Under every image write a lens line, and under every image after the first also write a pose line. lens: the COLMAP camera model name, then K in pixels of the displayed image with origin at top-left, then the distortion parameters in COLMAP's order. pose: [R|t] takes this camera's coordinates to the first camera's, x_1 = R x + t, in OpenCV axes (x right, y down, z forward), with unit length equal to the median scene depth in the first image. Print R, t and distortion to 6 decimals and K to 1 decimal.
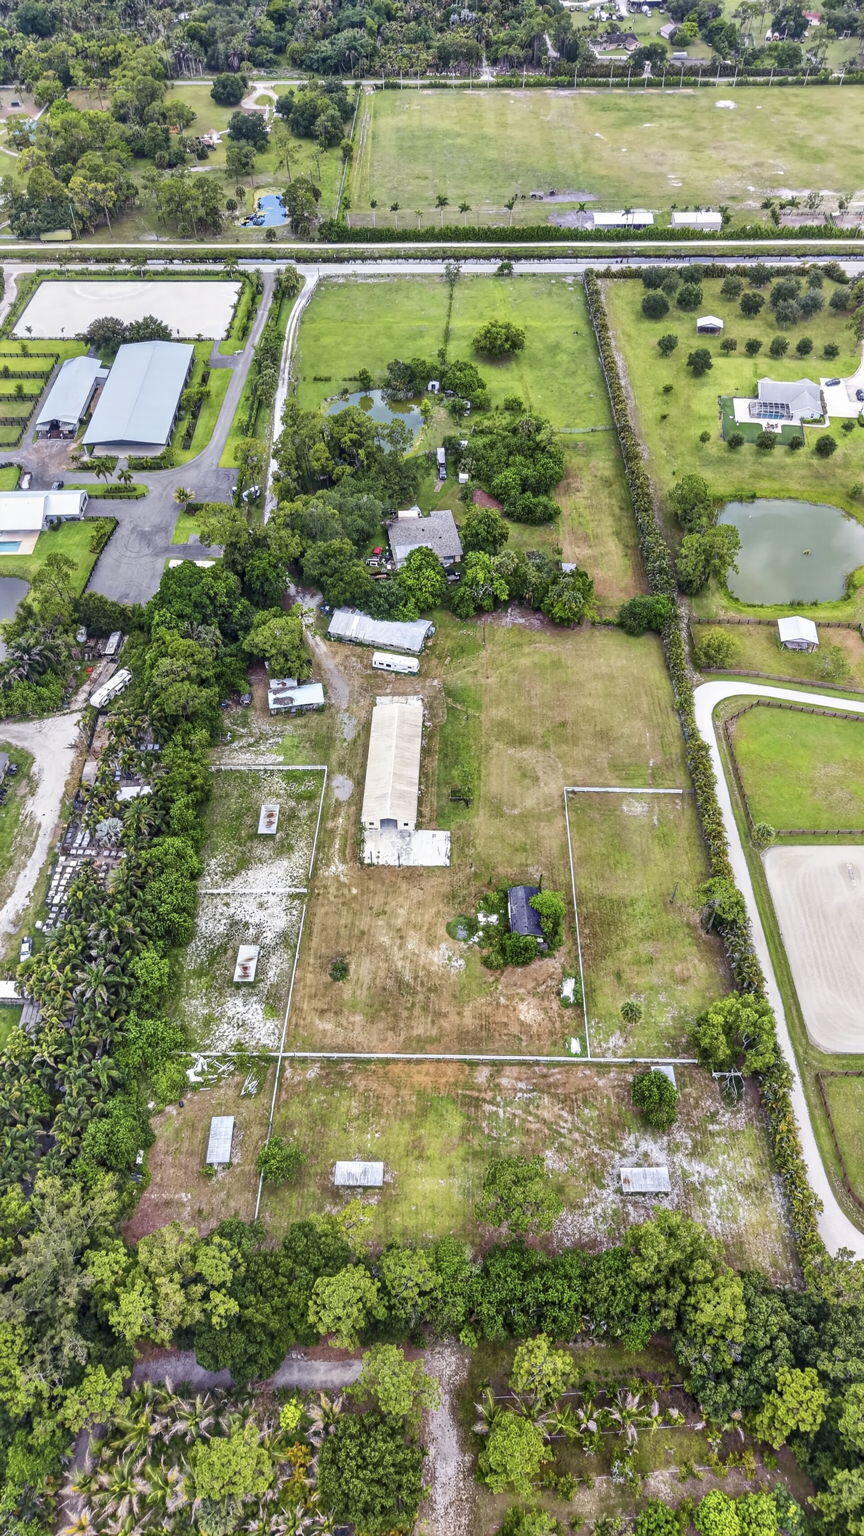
lens RADIAL K [[1028.8, 0, 436.7], [0, 1028.8, 764.8], [0, 0, 1]] dist [0.142962, -0.181895]
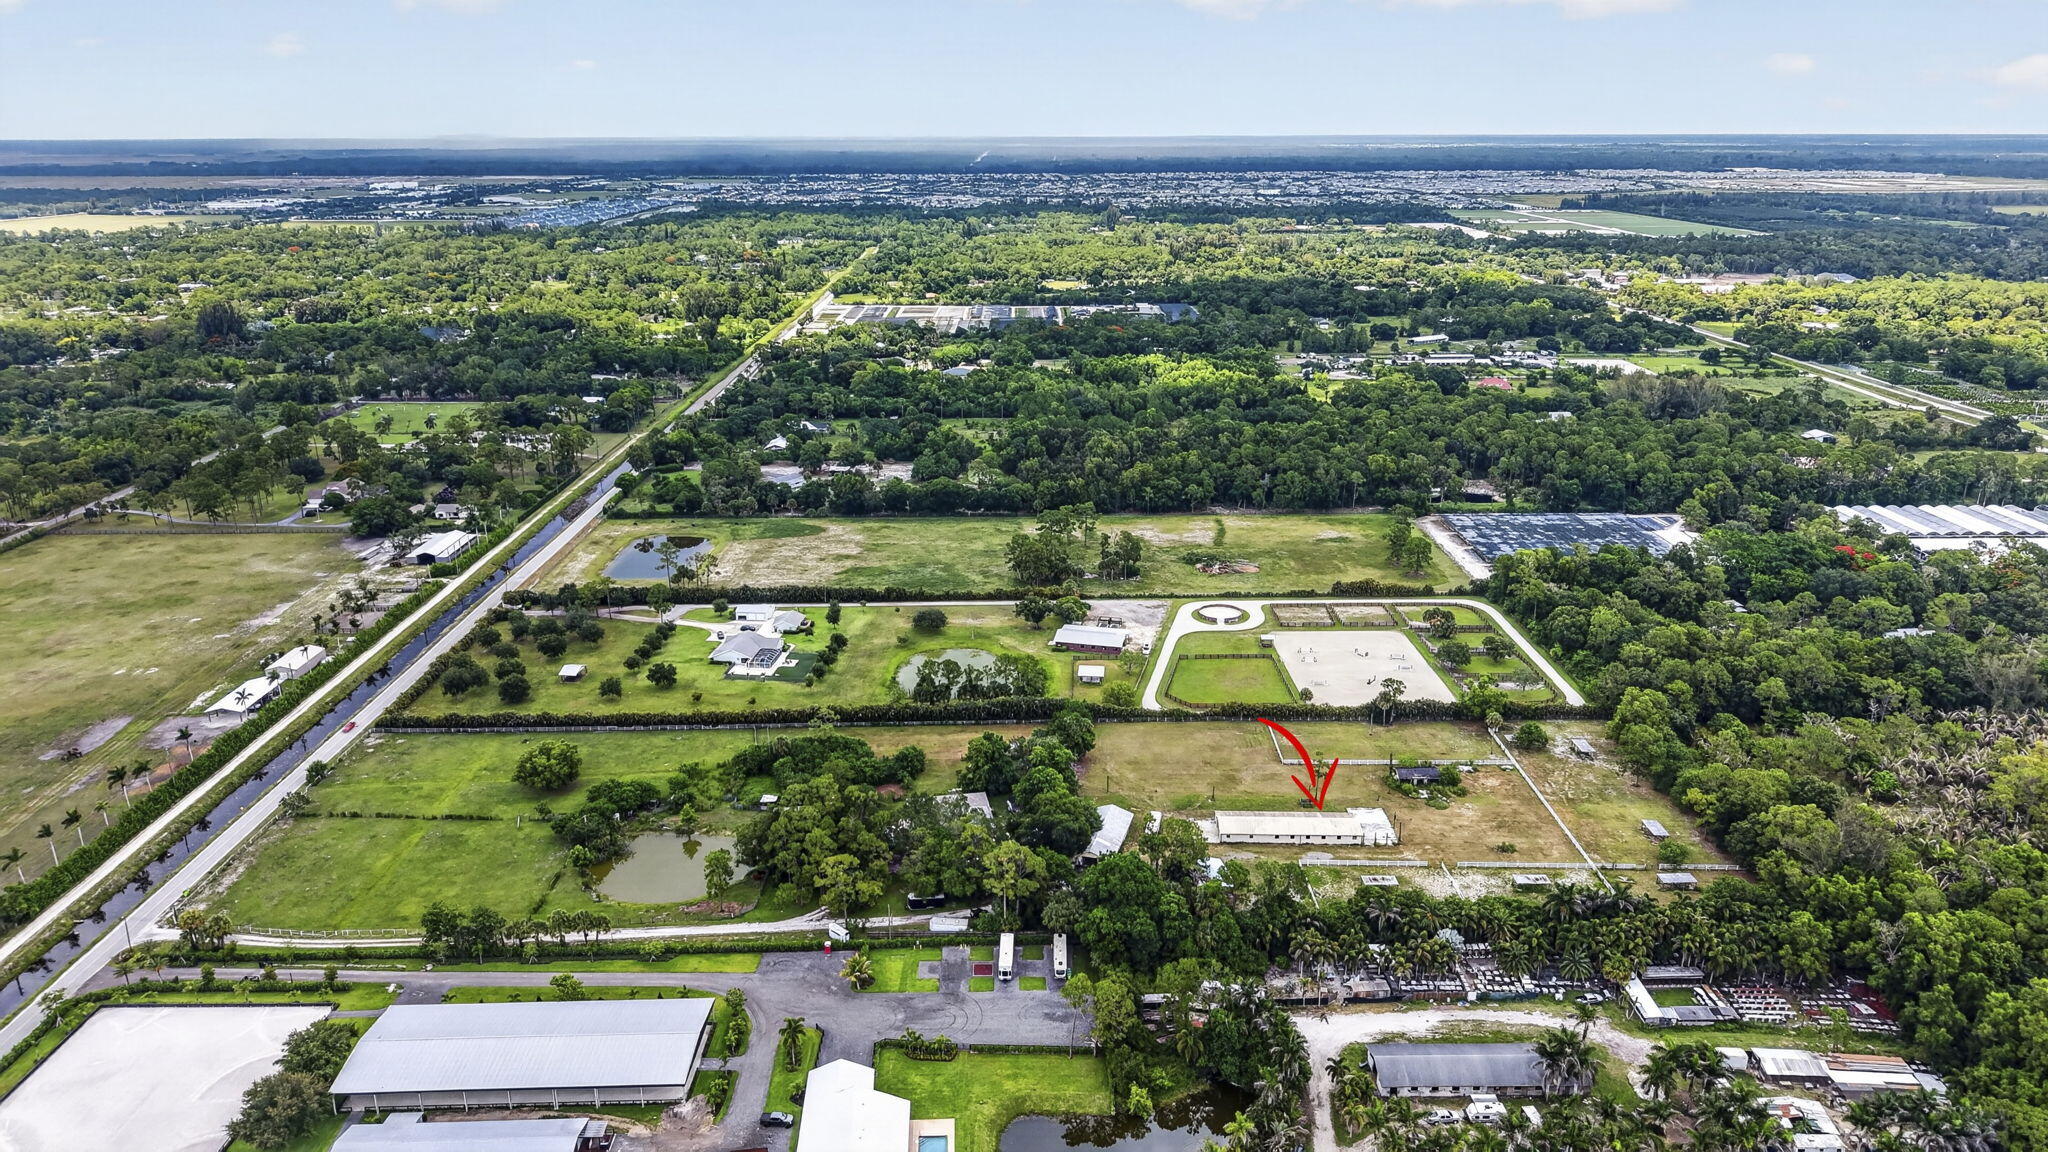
lens RADIAL K [[1371.7, 0, 1047.9], [0, 1371.7, 572.6], [0, 0, 1]] dist [0.046391, -0.062269]
pose [[-0.034136, -0.302098, 0.952666, -1.412790], [0.740041, 0.633007, 0.227249, -0.728316], [-0.671695, 0.712769, 0.201957, 0.713383]]
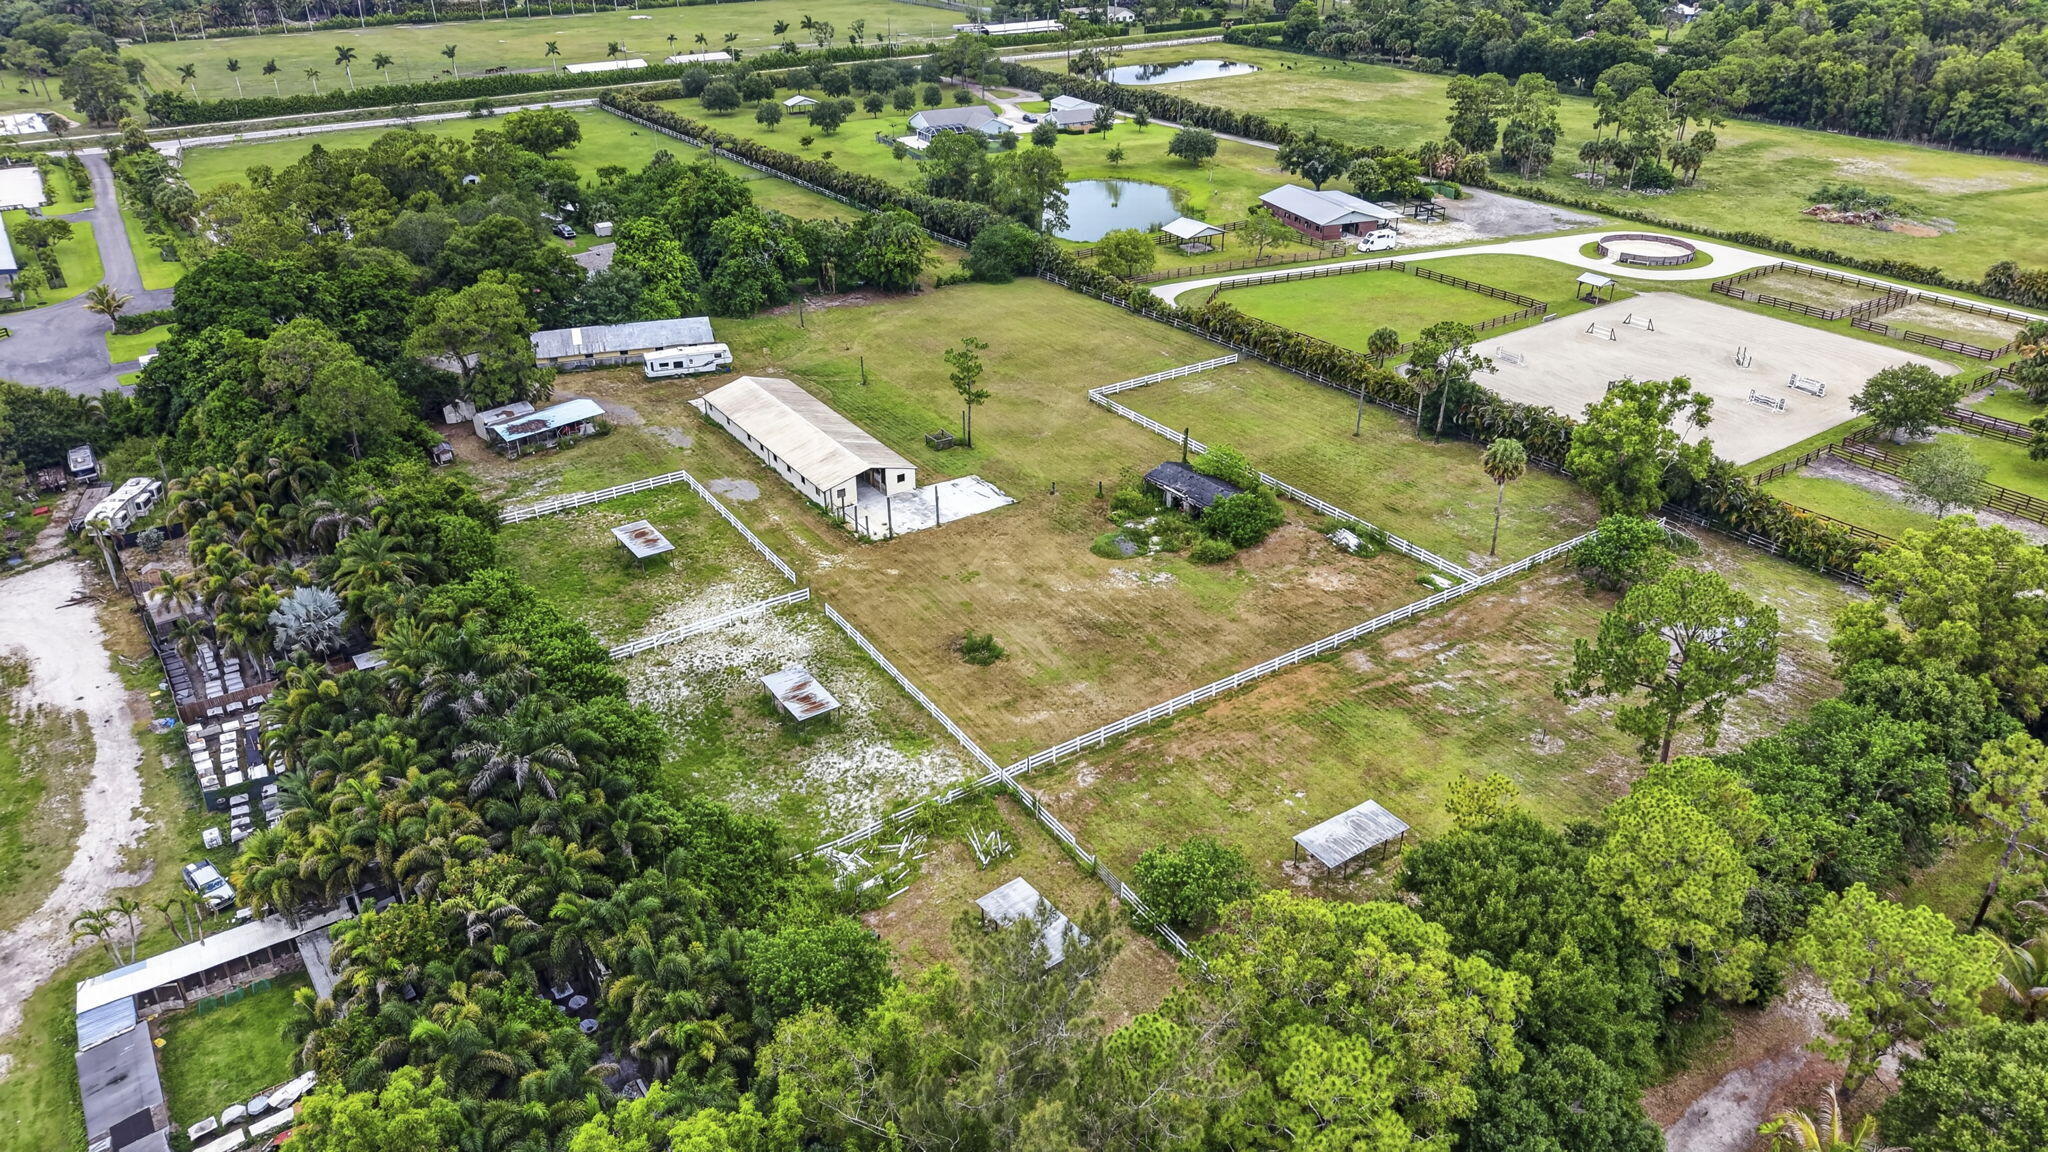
lens RADIAL K [[1371.7, 0, 1047.9], [0, 1371.7, 572.6], [0, 0, 1]] dist [0.046391, -0.062269]
pose [[0.810012, -0.269554, 0.520788, -0.344386], [0.432249, 0.874602, -0.219618, 0.284593], [-0.396283, 0.403003, 0.824953, 0.409531]]
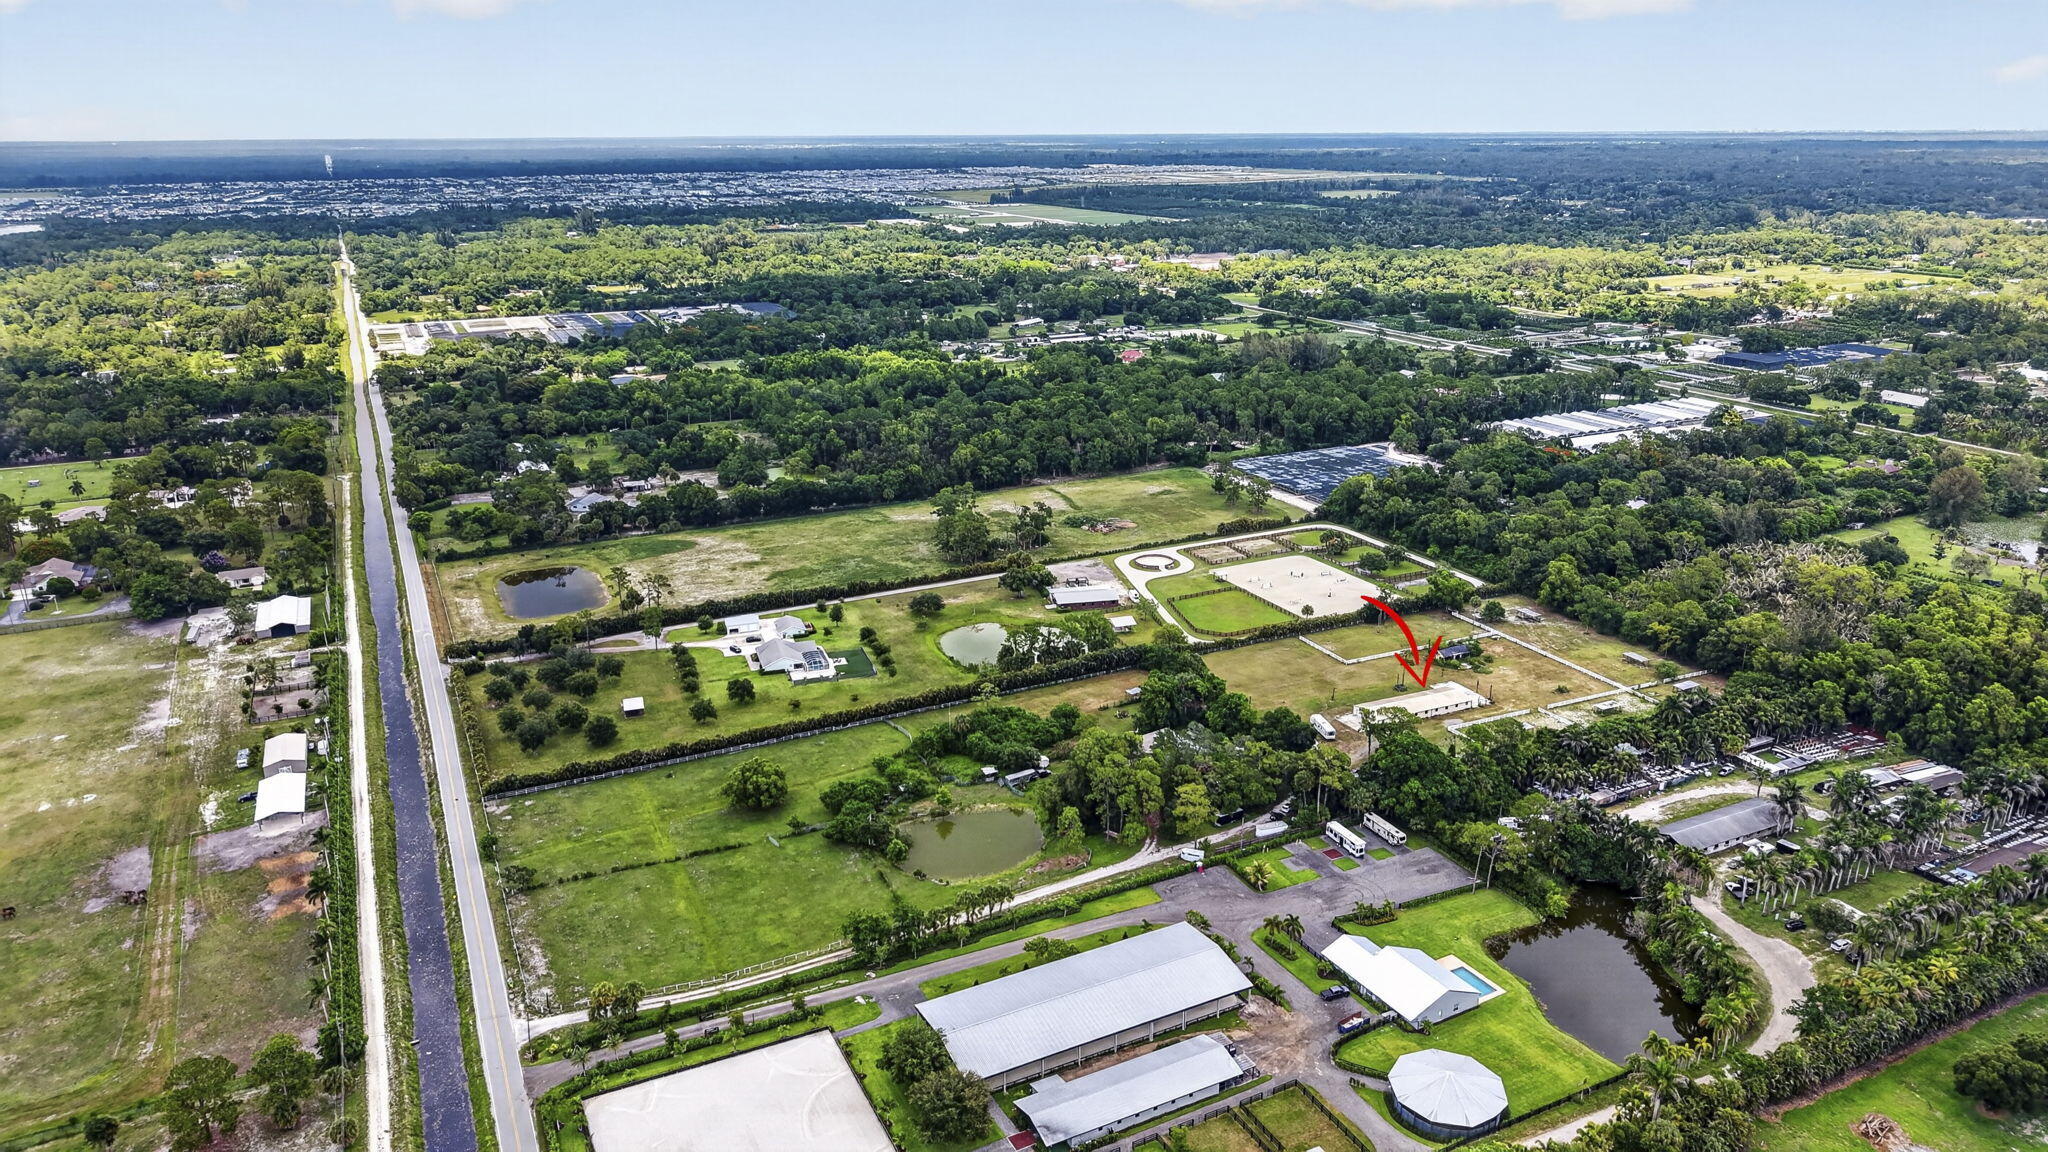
lens RADIAL K [[1371.7, 0, 1047.9], [0, 1371.7, 572.6], [0, 0, 1]] dist [0.046391, -0.062269]
pose [[-0.465033, -0.265685, 0.844486, -1.323112], [0.659320, 0.532648, 0.530644, -1.391942], [-0.590798, 0.803553, -0.072528, 1.323401]]
